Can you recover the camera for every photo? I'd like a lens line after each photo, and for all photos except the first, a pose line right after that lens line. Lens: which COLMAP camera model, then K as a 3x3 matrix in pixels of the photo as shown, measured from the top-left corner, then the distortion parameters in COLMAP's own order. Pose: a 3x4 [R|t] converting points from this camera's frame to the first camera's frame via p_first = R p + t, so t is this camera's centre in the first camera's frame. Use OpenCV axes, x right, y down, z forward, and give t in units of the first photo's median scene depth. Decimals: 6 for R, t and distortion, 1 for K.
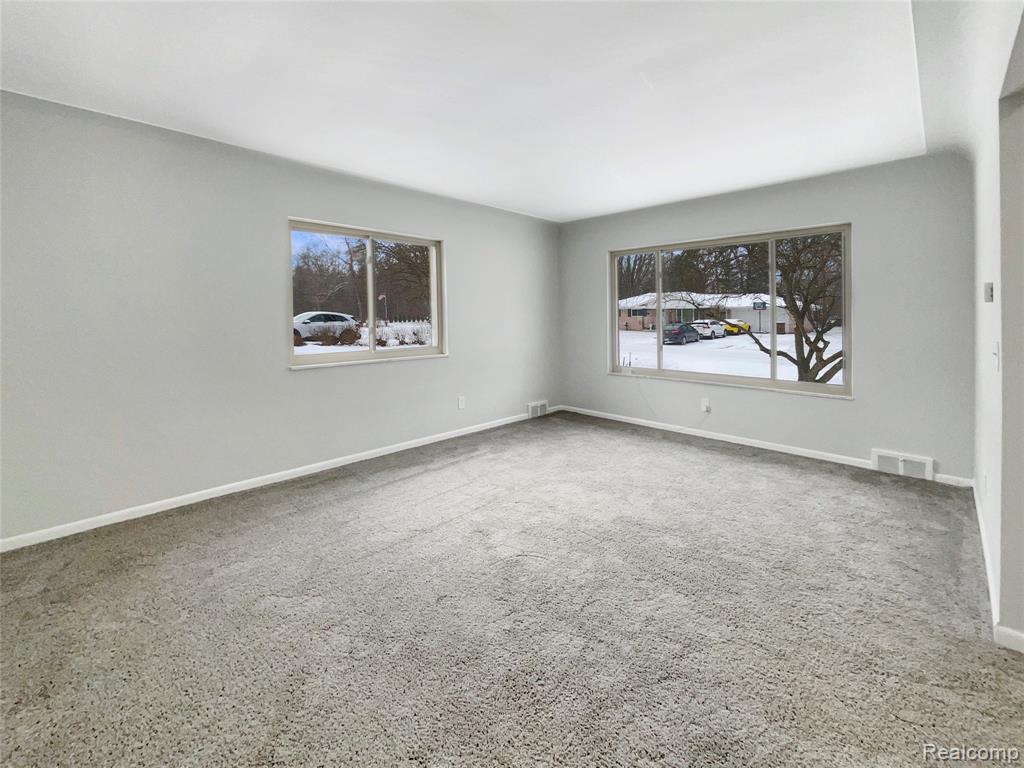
lens RADIAL K [[419.4, 0, 512.0], [0, 419.4, 384.0], [0, 0, 1]] dist [-0.000803, 0.000546]
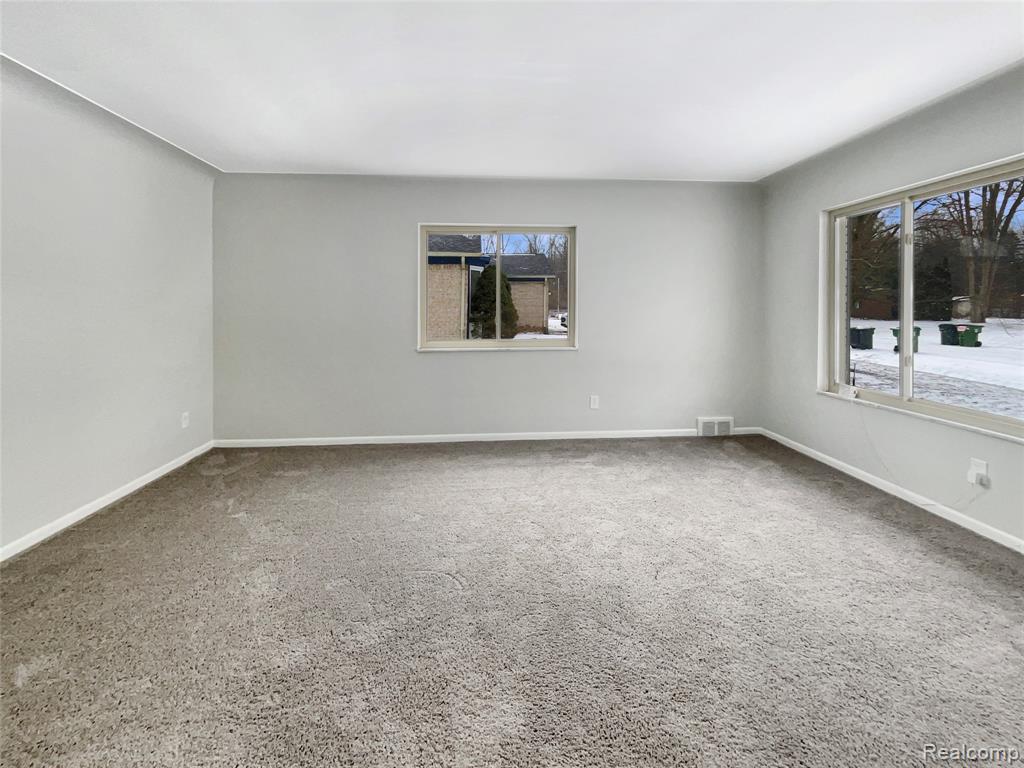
lens RADIAL K [[424.6, 0, 511.6], [0, 424.6, 366.8], [0, 0, 1]] dist [-0.000407, 0.000058]
pose [[0.759084, 0.092066, -0.644450, 0.342238], [-0.104499, 0.994344, 0.018965, -0.031951], [0.642551, 0.052948, 0.764412, 0.191507]]
